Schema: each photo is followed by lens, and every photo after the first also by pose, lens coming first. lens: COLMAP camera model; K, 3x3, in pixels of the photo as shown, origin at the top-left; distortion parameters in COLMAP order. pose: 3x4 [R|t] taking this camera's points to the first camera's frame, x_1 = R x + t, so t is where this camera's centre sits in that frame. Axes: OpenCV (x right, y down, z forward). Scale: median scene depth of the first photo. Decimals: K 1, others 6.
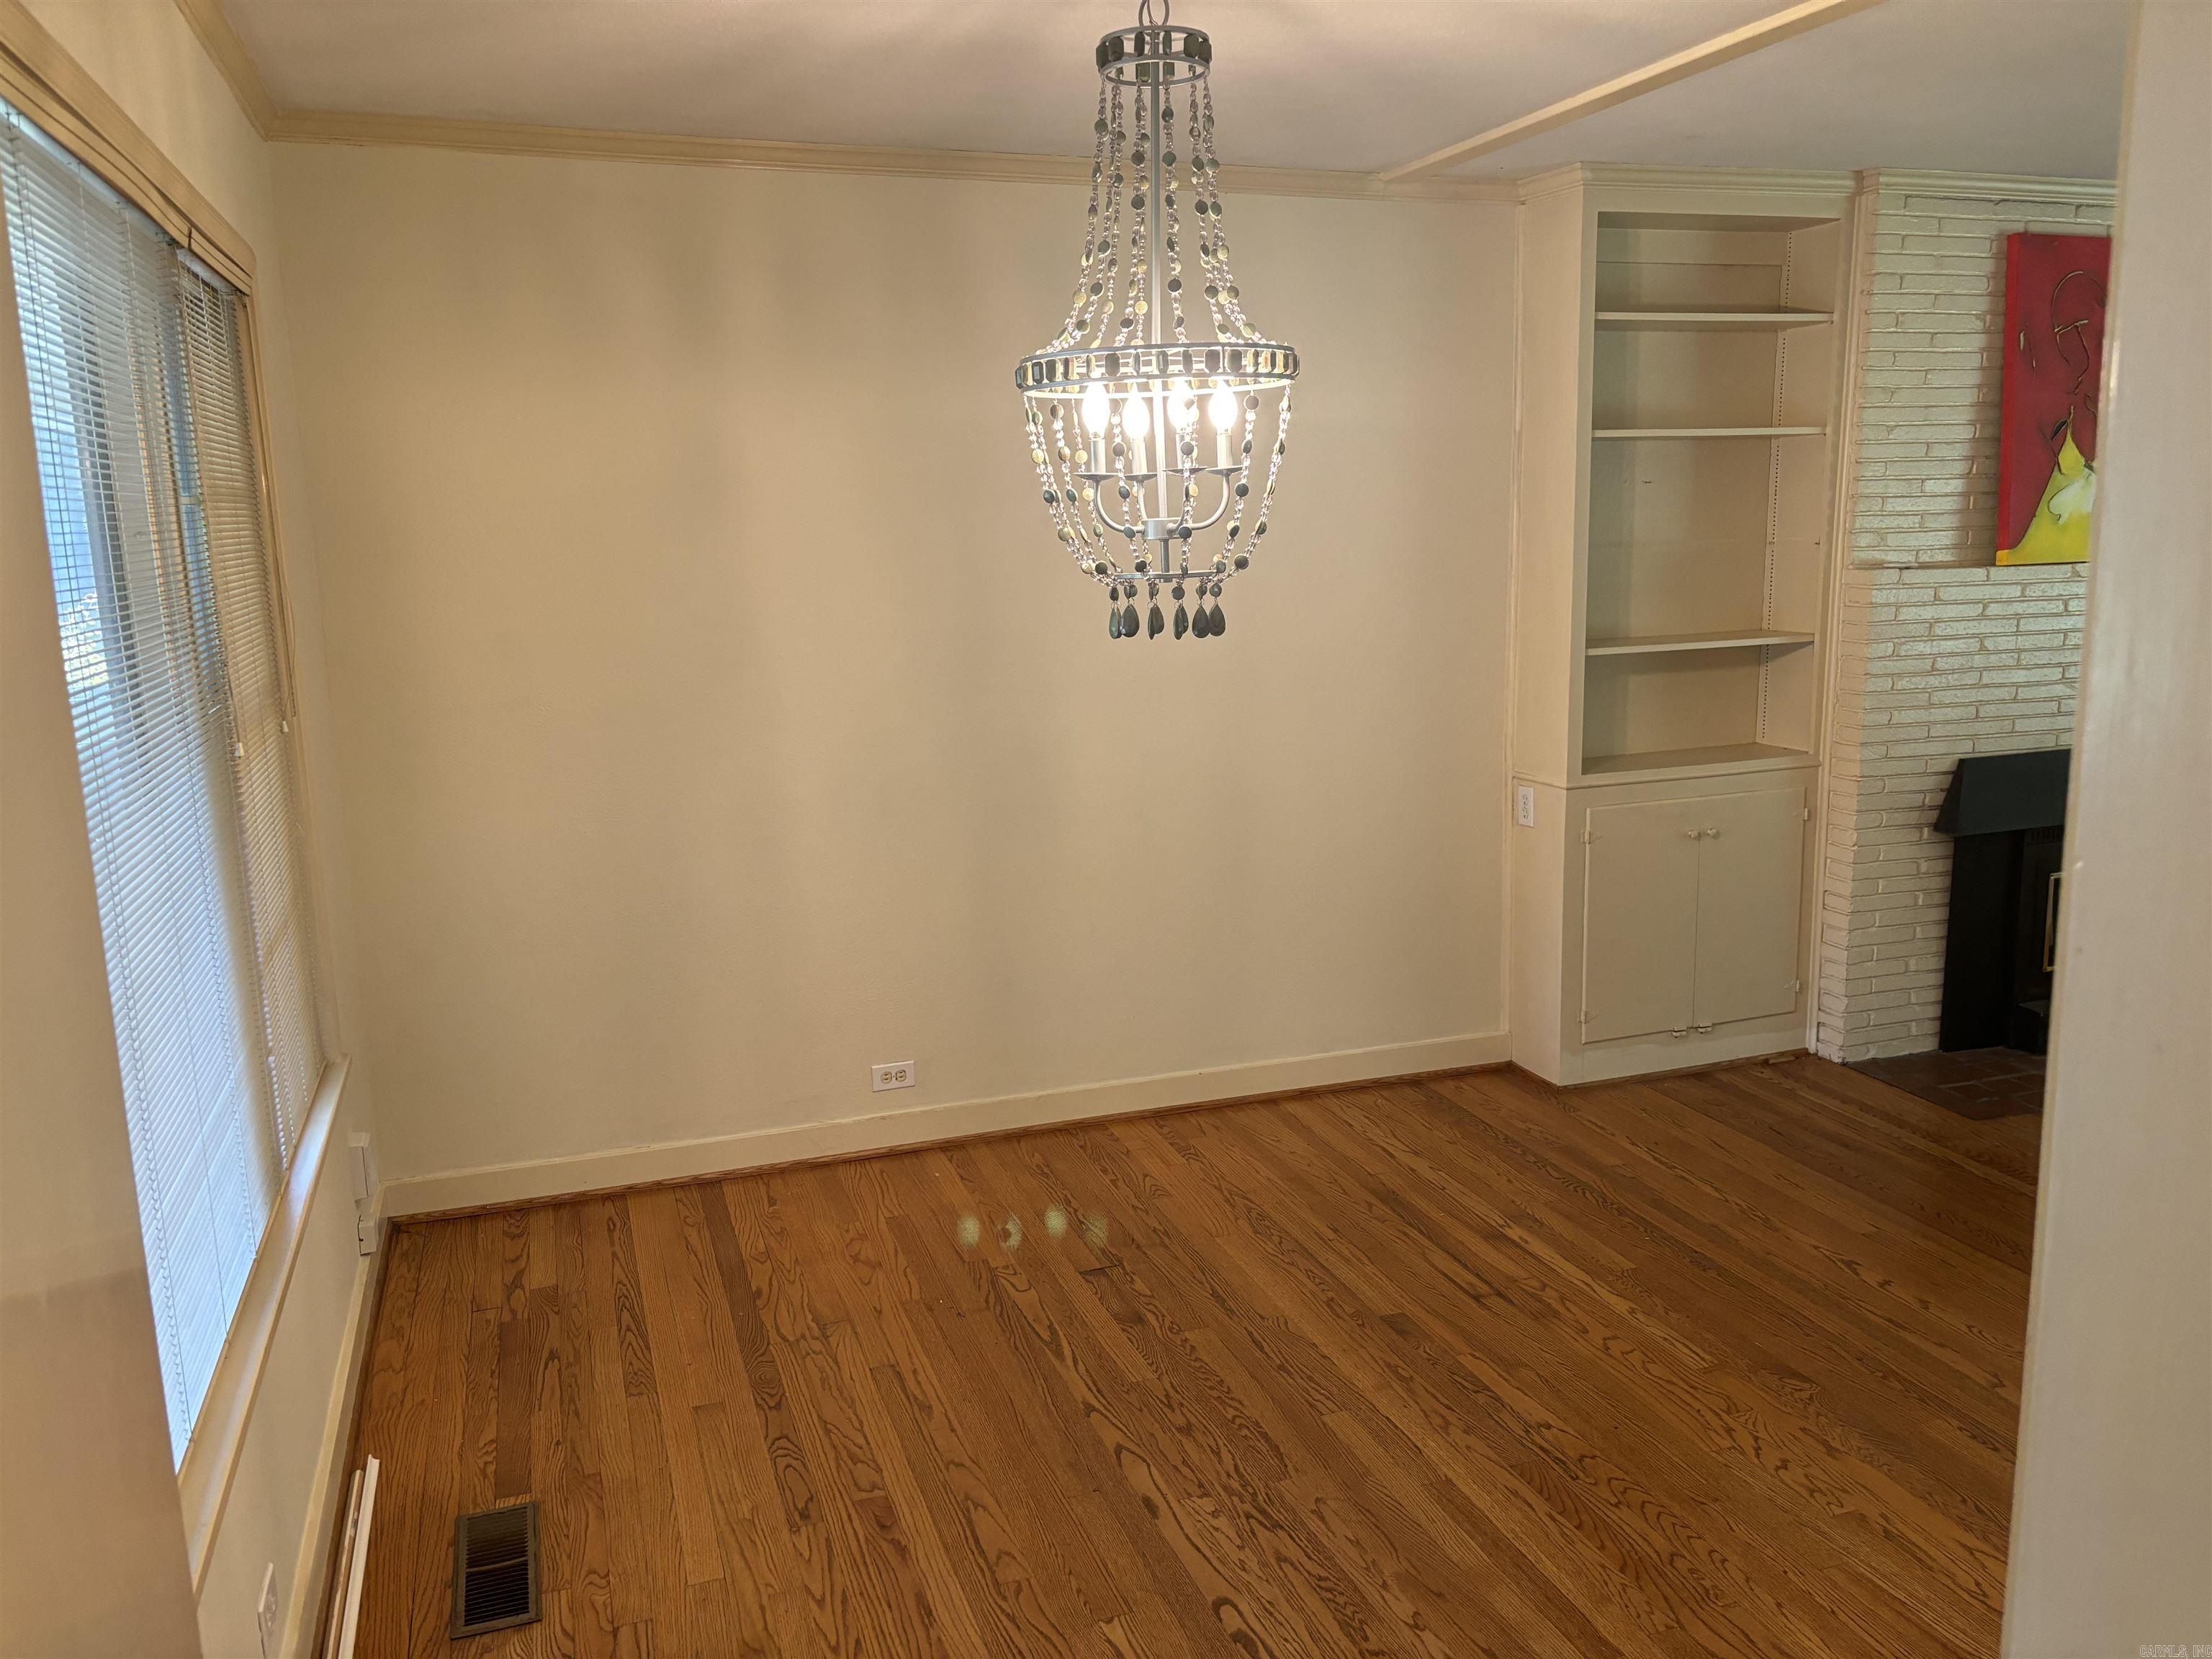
lens RADIAL K [[1675.6, 0, 1103.4], [0, 1675.6, 821.8], [0, 0, 1]] dist [0.007787, 0.002477]
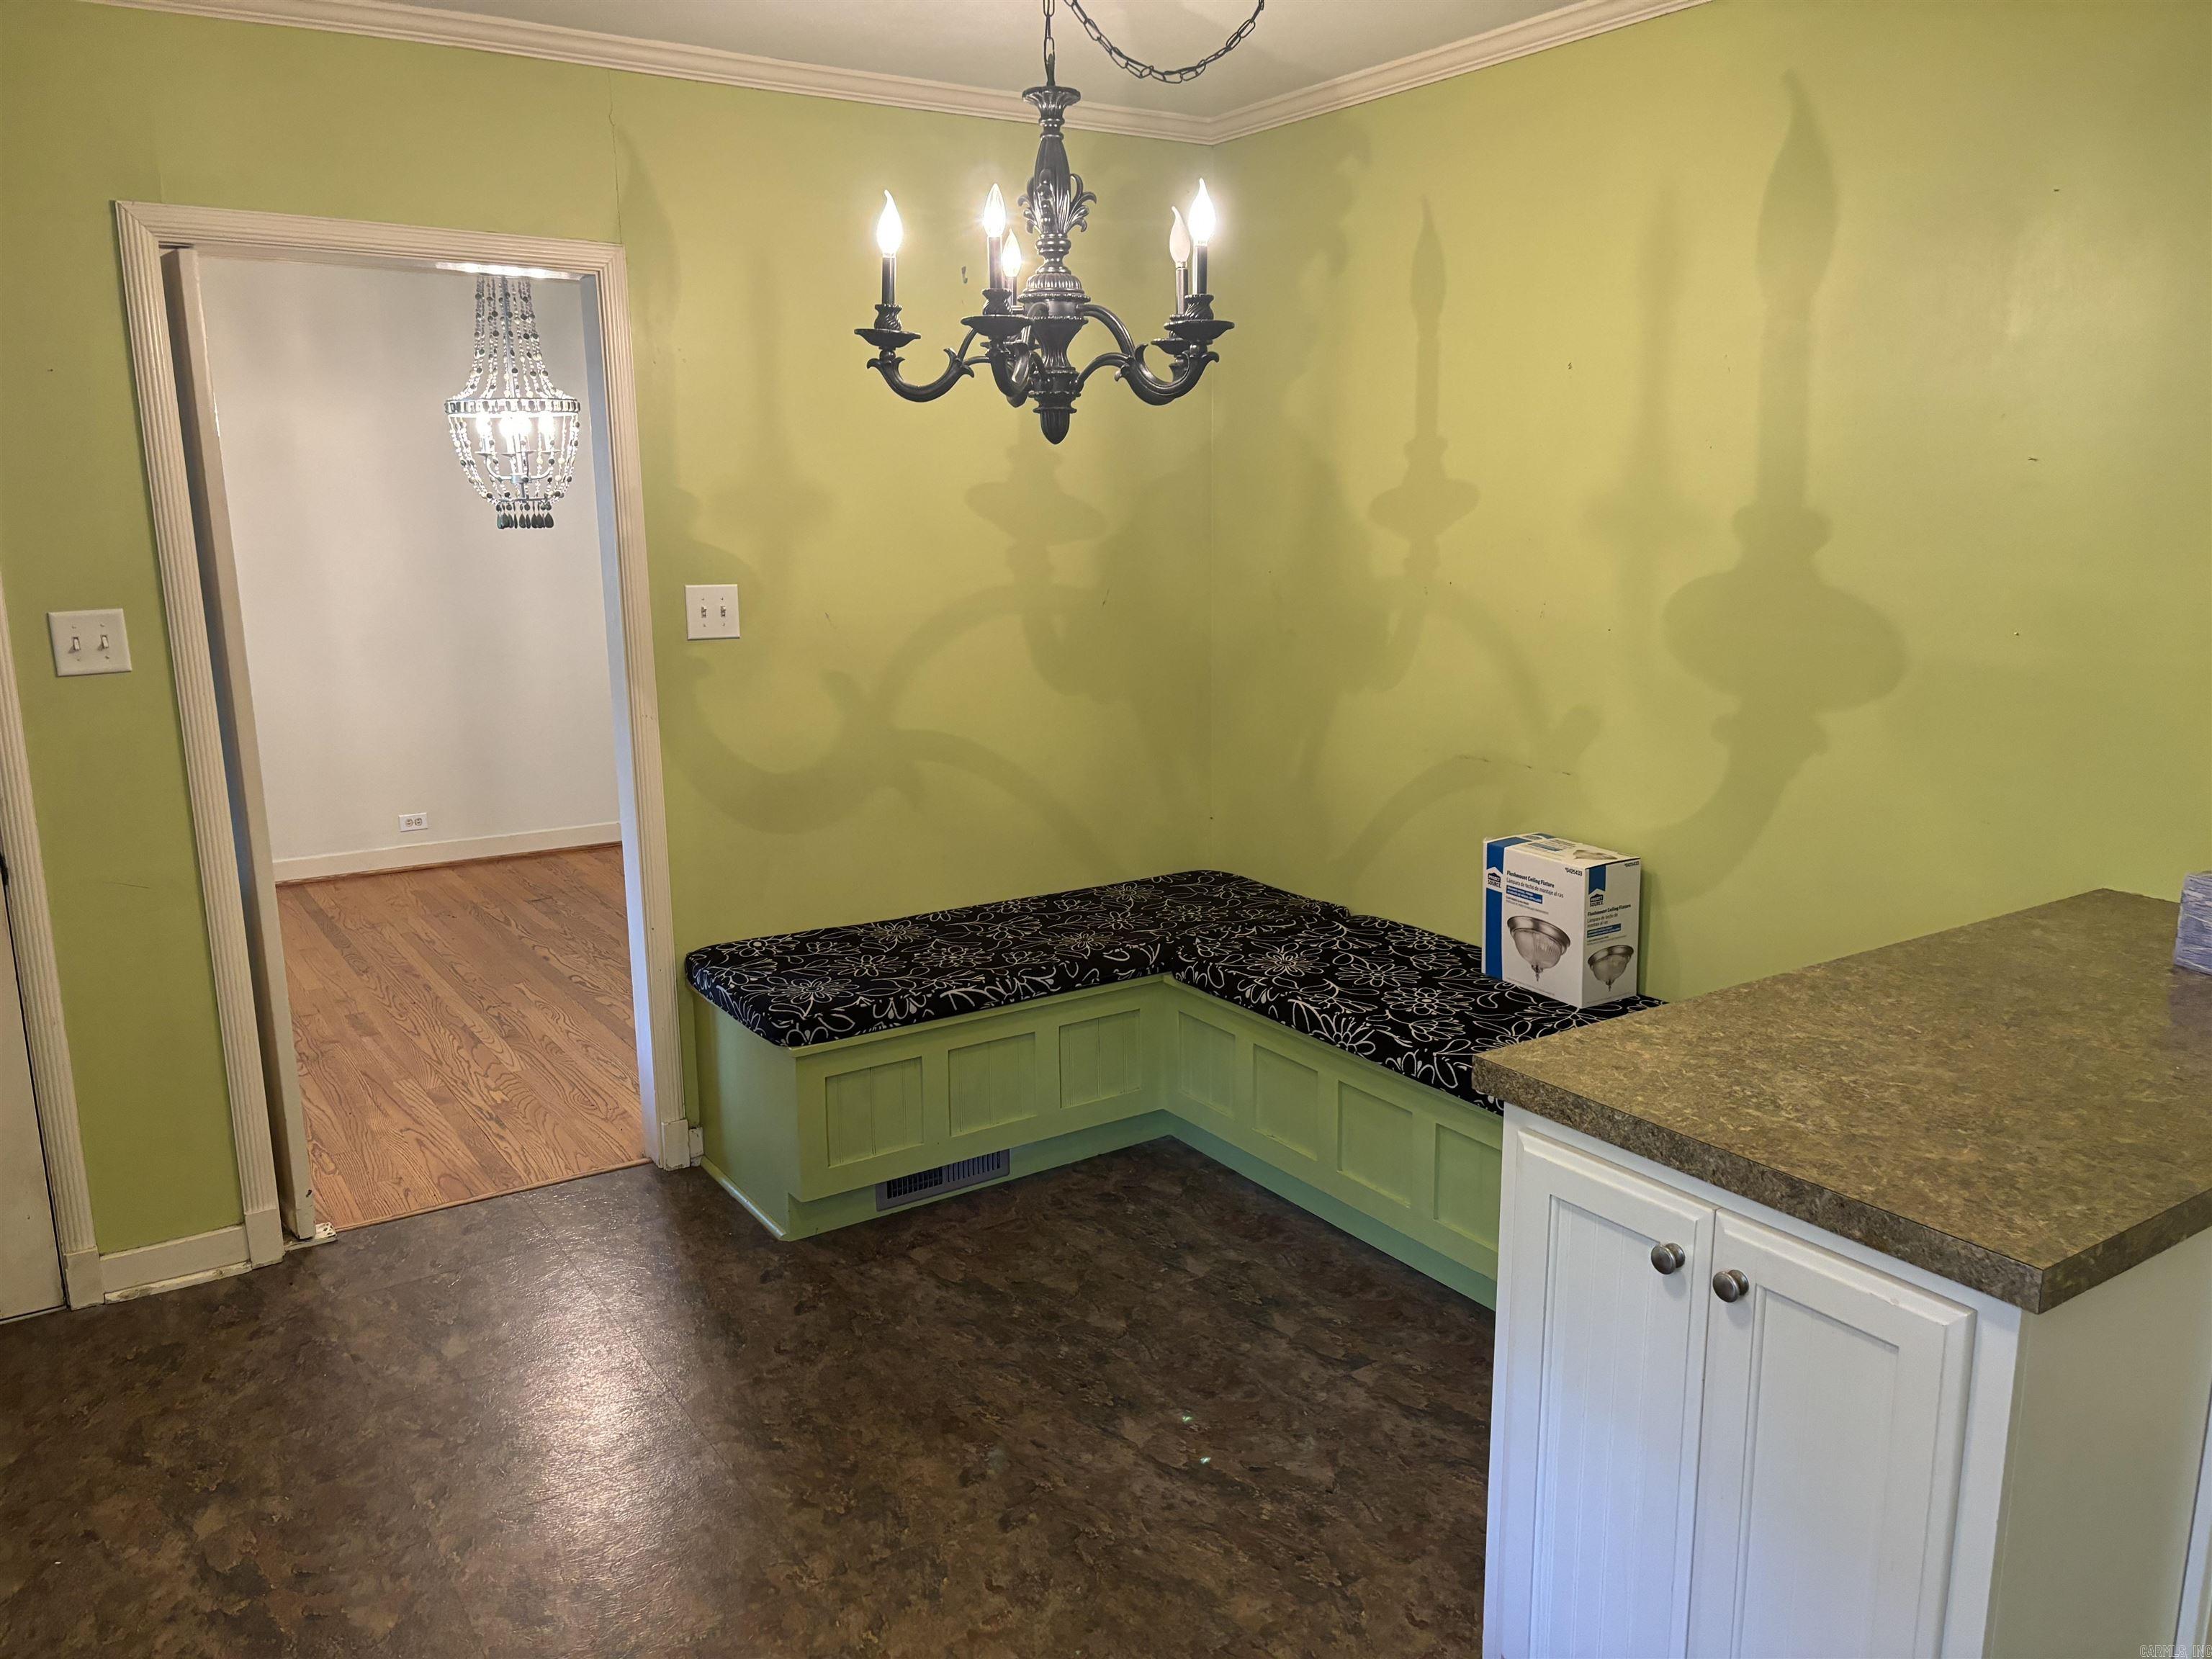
lens RADIAL K [[1675.6, 0, 1103.7], [0, 1675.6, 845.2], [0, 0, 1]] dist [0.007787, 0.002477]
pose [[0.968239, -0.037281, 0.247230, 0.212106], [0.031692, 0.999145, 0.026548, 0.269160], [-0.248008, -0.017870, 0.968593, -1.318211]]
